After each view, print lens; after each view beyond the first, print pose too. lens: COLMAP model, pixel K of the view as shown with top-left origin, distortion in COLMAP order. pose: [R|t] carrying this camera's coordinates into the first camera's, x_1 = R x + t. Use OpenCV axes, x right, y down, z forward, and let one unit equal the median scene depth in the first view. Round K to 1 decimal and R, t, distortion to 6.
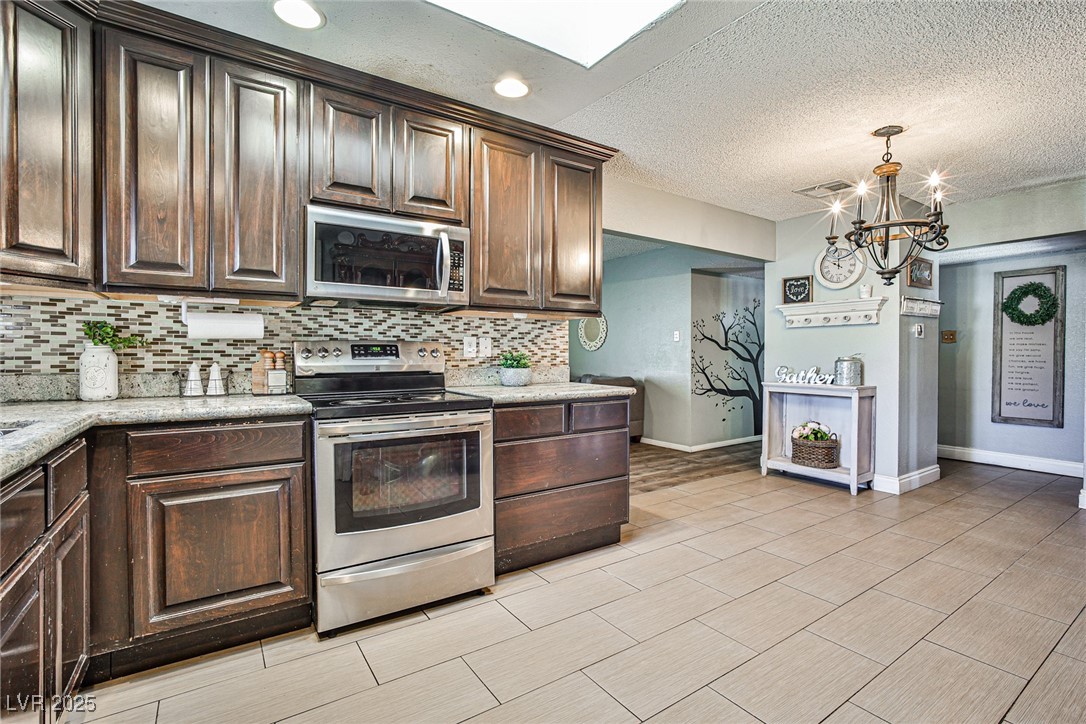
lens RADIAL K [[493.5, 0, 518.3], [0, 493.5, 362.6], [0, 0, 1]] dist [-0.031727, 0.012203]
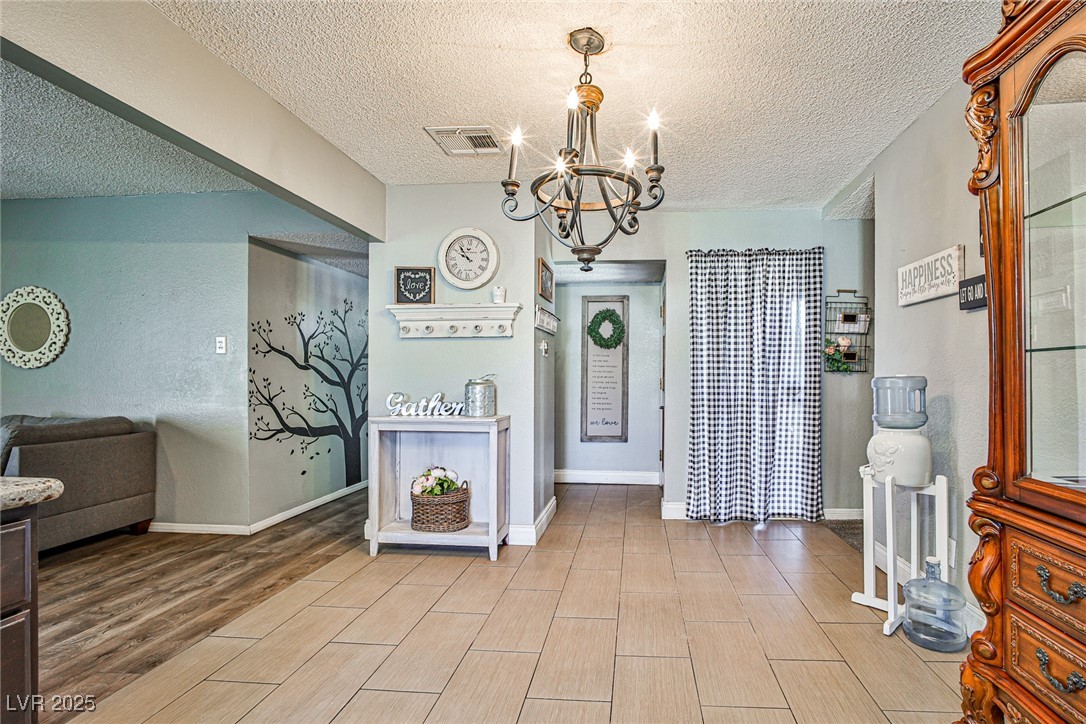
lens RADIAL K [[523.5, 0, 594.2], [0, 523.5, 376.4], [0, 0, 1]] dist [-0.029044, 0.005967]
pose [[0.597683, 0.000286, 0.801733, 0.115555], [0.013192, 0.999861, -0.010191, -0.004203], [-0.801624, 0.016667, 0.597596, 0.335919]]
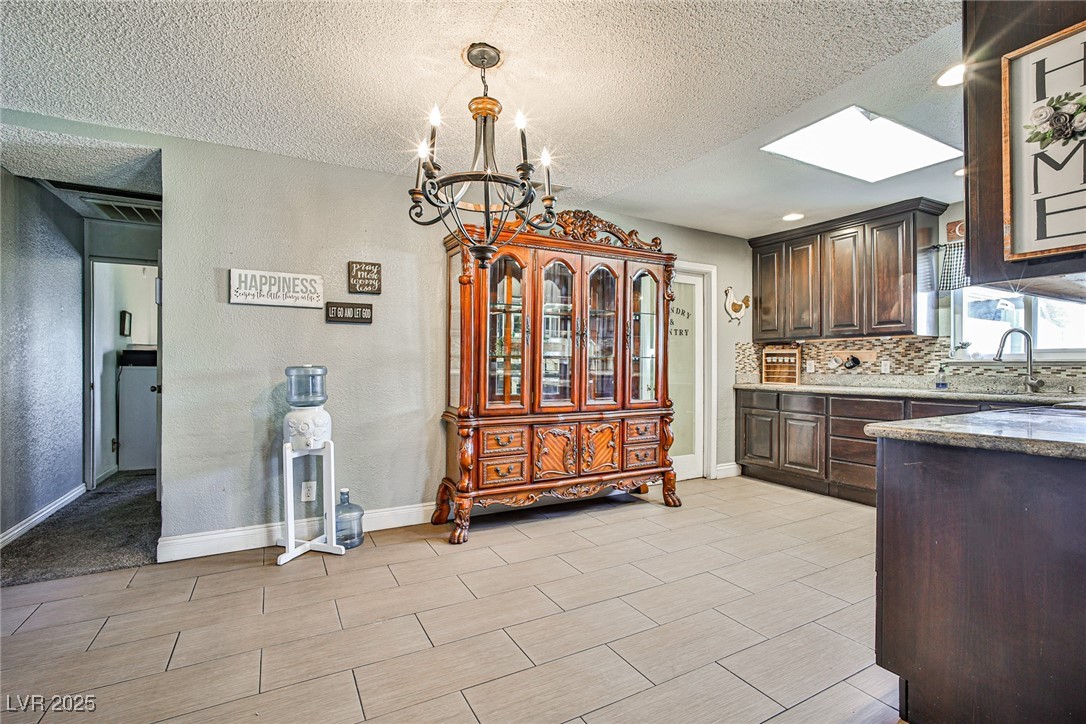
lens RADIAL K [[493.5, 0, 547.5], [0, 493.5, 365.6], [0, 0, 1]] dist [-0.031727, 0.012203]
pose [[-0.998897, -0.000256, 0.046964, 0.382274], [0.000573, 0.999844, 0.017638, -0.017326], [-0.046961, 0.017645, -0.998741, 1.039359]]
